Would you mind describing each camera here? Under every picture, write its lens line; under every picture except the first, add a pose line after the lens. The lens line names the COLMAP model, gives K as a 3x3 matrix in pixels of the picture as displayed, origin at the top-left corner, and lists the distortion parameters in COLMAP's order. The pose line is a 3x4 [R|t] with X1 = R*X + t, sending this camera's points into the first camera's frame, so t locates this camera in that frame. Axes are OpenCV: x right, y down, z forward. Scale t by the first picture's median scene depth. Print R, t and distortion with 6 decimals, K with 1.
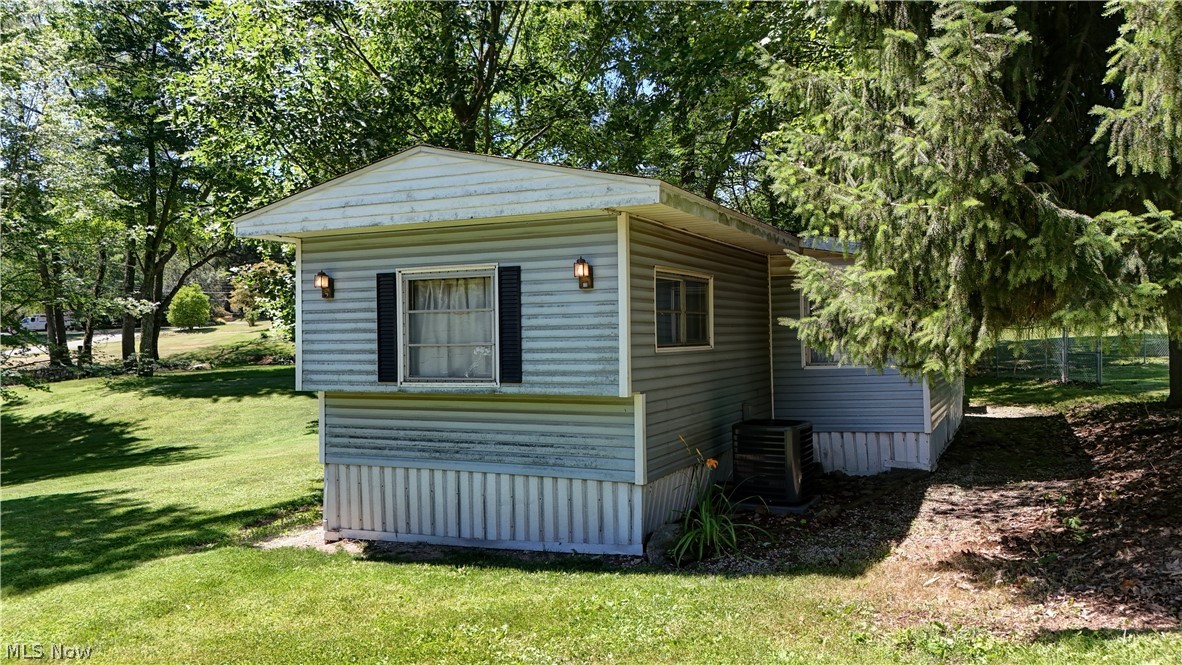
lens RADIAL K [[845.4, 0, 615.1], [0, 845.4, 329.9], [0, 0, 1]] dist [0.045176, -0.002622]
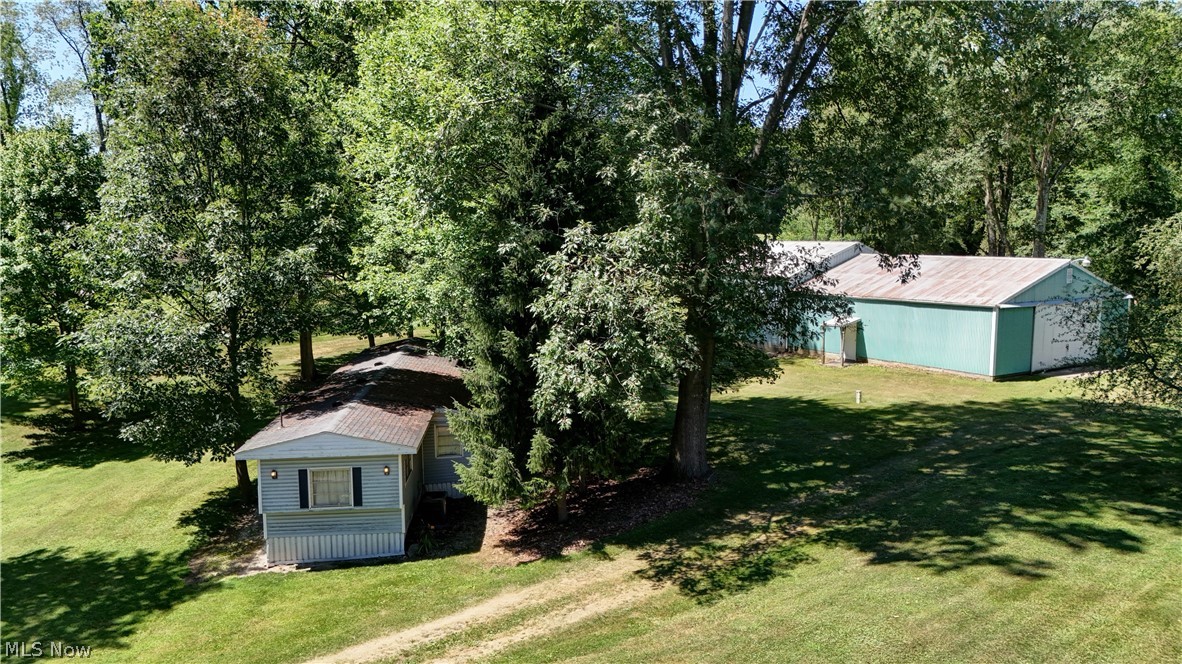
lens RADIAL K [[845.4, 0, 615.1], [0, 845.4, 329.4], [0, 0, 1]] dist [0.045176, -0.002622]
pose [[0.867733, -0.046743, 0.494828, -0.740096], [-0.021067, 0.991214, 0.130578, -0.898813], [-0.496584, -0.123731, 0.859124, -1.799446]]
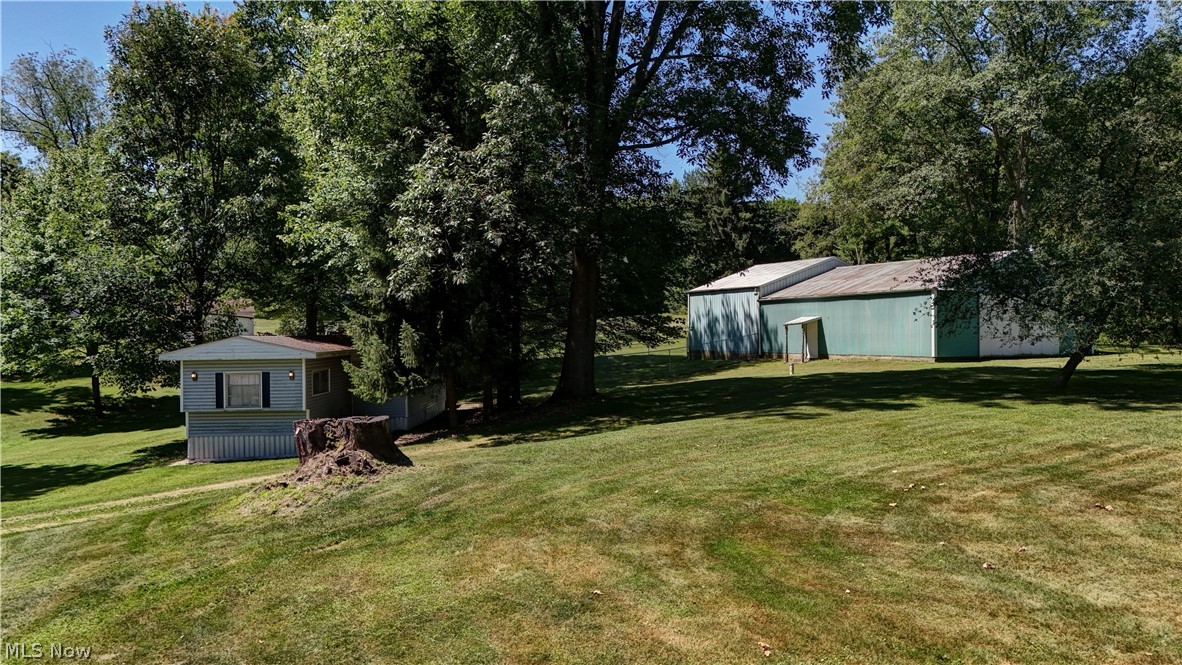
lens RADIAL K [[845.4, 0, 615.1], [0, 845.4, 329.9], [0, 0, 1]] dist [0.045176, -0.002622]
pose [[0.915424, 0.003488, 0.402477, -0.205010], [-0.005833, 0.999972, 0.004601, -0.249745], [-0.402450, -0.006559, 0.915419, -2.460215]]
